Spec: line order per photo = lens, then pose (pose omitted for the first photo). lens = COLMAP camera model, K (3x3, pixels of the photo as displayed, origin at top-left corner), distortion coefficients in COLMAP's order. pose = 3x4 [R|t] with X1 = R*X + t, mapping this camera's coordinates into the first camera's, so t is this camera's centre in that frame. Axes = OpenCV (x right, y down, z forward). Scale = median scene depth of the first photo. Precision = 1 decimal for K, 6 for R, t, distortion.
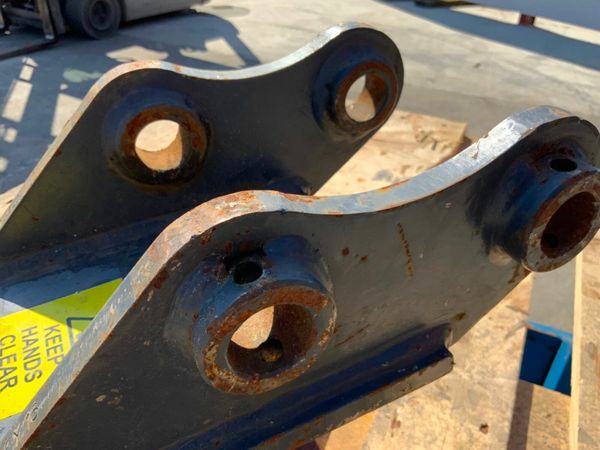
lens RADIAL K [[511.7, 0, 300.0], [0, 511.7, 225.0], [0, 0, 1]] dist [0.063840, -0.148882]
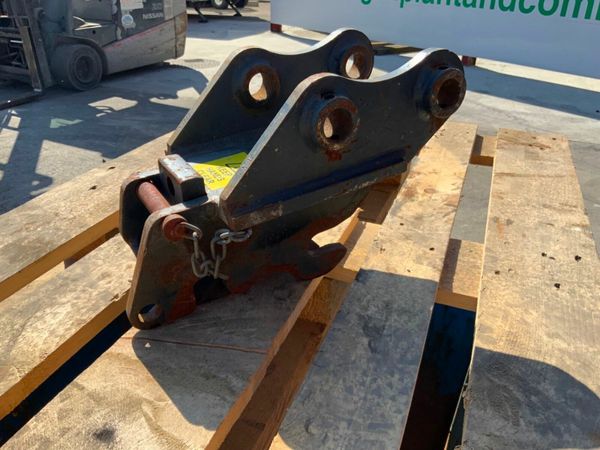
lens RADIAL K [[501.9, 0, 300.0], [0, 501.9, 225.0], [0, 0, 1]] dist [0.065249, -0.150662]
pose [[0.996647, -0.054066, 0.061411, -0.164581], [0.059122, 0.994733, -0.083736, 0.354116], [-0.056560, 0.087086, 0.994594, -0.589737]]
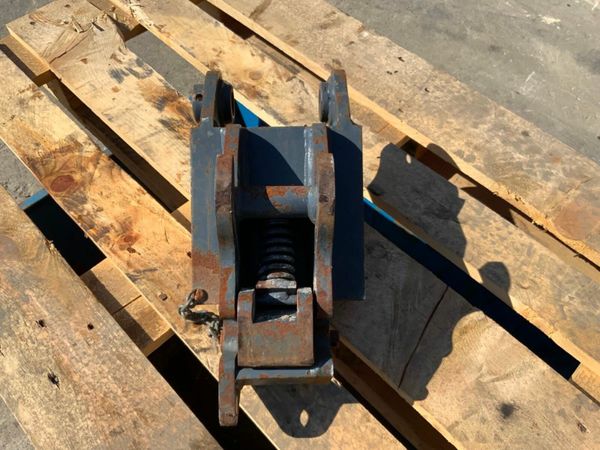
lens RADIAL K [[501.9, 0, 300.0], [0, 501.9, 225.0], [0, 0, 1]] dist [0.065249, -0.150662]
pose [[0.339287, -0.807331, 0.482805, -0.843113], [0.516229, 0.588858, 0.621895, -0.627169], [-0.786379, 0.038237, 0.616560, -0.059965]]
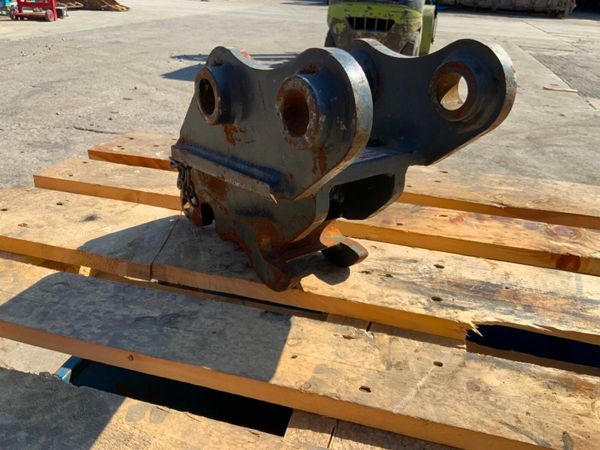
lens RADIAL K [[503.7, 0, 300.0], [0, 503.7, 225.0], [0, 0, 1]] dist [0.011847, -0.054799]
pose [[0.175104, 0.397017, -0.900953, 0.953261], [-0.560314, 0.792631, 0.240384, -0.050132], [0.809560, 0.462725, 0.361247, 0.279356]]
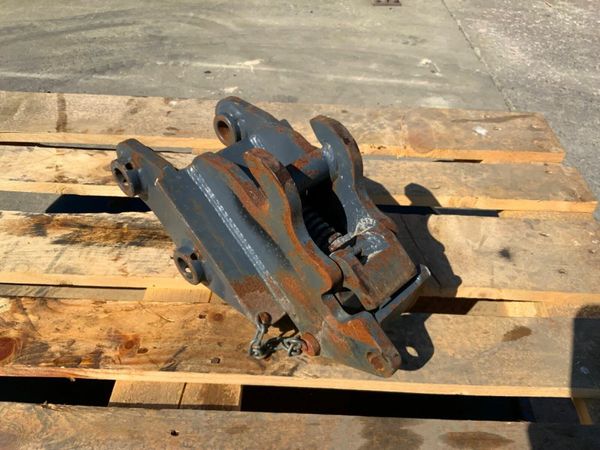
lens RADIAL K [[501.9, 0, 300.0], [0, 501.9, 225.0], [0, 0, 1]] dist [0.065249, -0.150662]
pose [[-0.402694, -0.656723, 0.637614, -1.113232], [0.461627, 0.455806, 0.761013, -0.846825], [-0.790404, 0.600795, 0.119611, 0.555406]]
